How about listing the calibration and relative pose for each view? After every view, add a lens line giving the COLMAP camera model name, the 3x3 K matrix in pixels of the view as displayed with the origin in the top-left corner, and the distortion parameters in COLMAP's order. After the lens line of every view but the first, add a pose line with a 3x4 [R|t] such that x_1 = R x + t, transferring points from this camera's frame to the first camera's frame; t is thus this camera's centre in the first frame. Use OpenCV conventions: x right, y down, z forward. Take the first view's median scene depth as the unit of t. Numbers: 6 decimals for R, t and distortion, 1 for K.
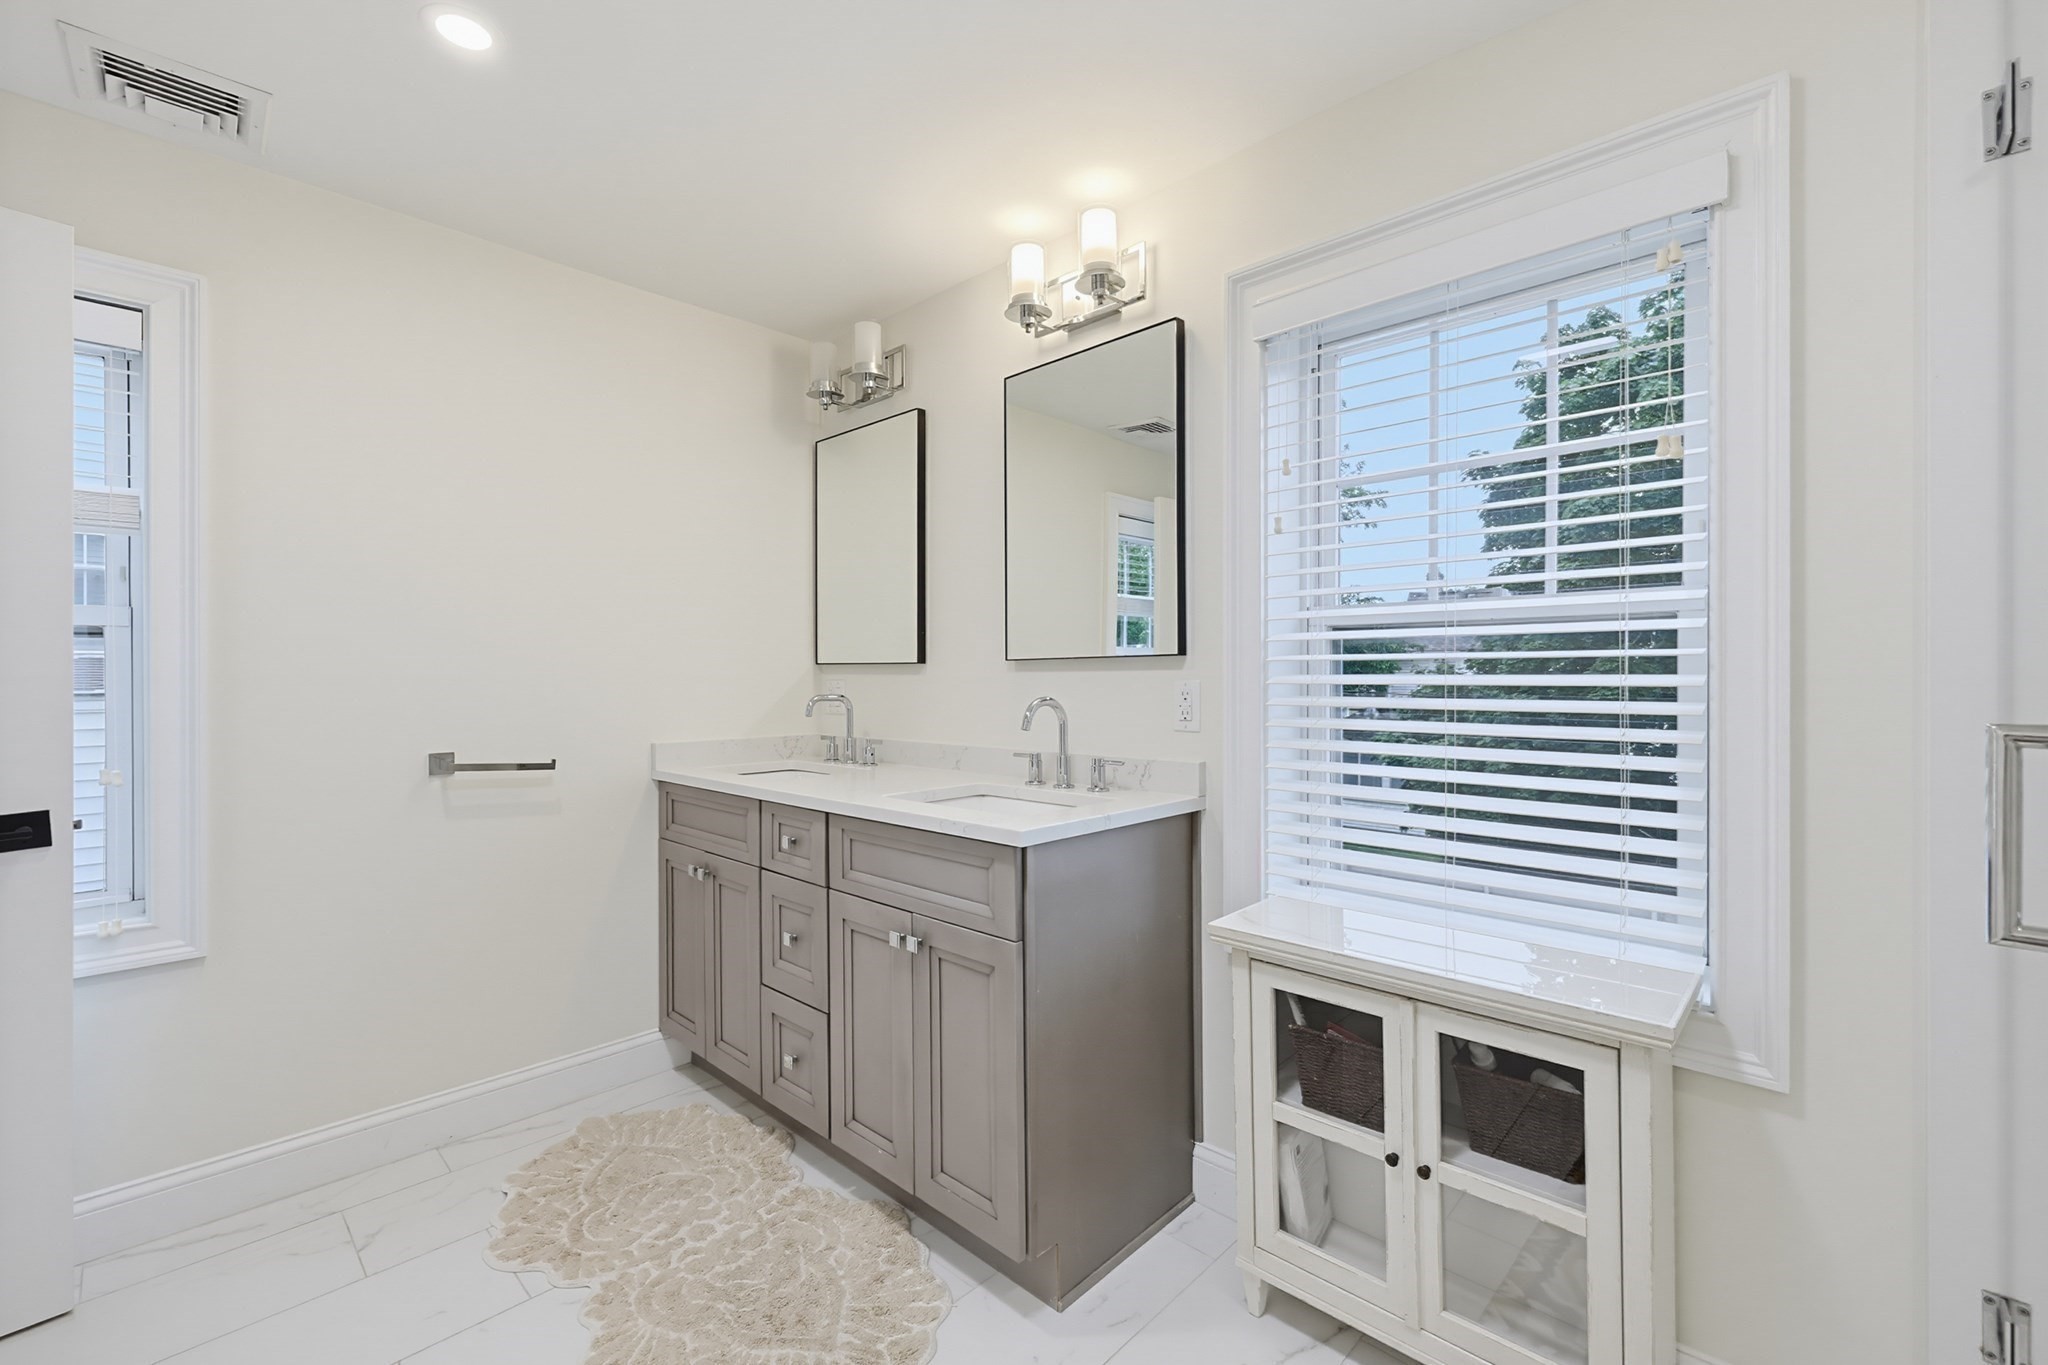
lens RADIAL K [[866.1, 0, 1035.4], [0, 866.1, 684.3], [0, 0, 1]] dist [0.000599, 0.000115]
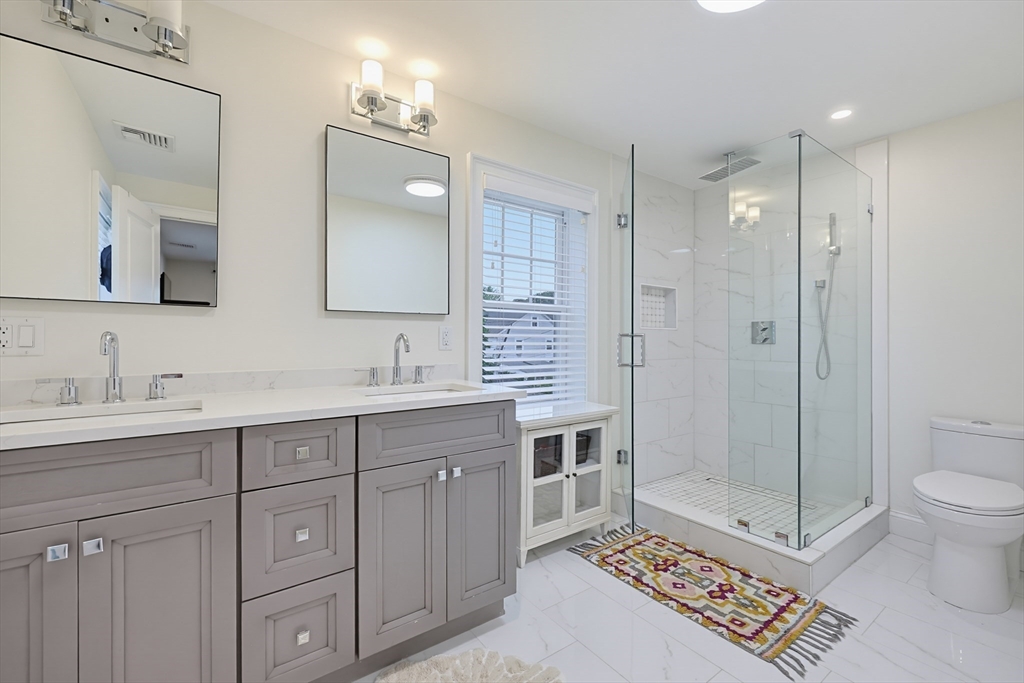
lens RADIAL K [[433.1, 0, 517.7], [0, 433.1, 342.4], [0, 0, 1]] dist [0.000599, 0.000115]
pose [[0.175481, -0.003059, 0.984478, -1.039766], [0.004896, 0.999986, 0.002234, 0.040951], [-0.984471, 0.004428, 0.175493, 0.777566]]
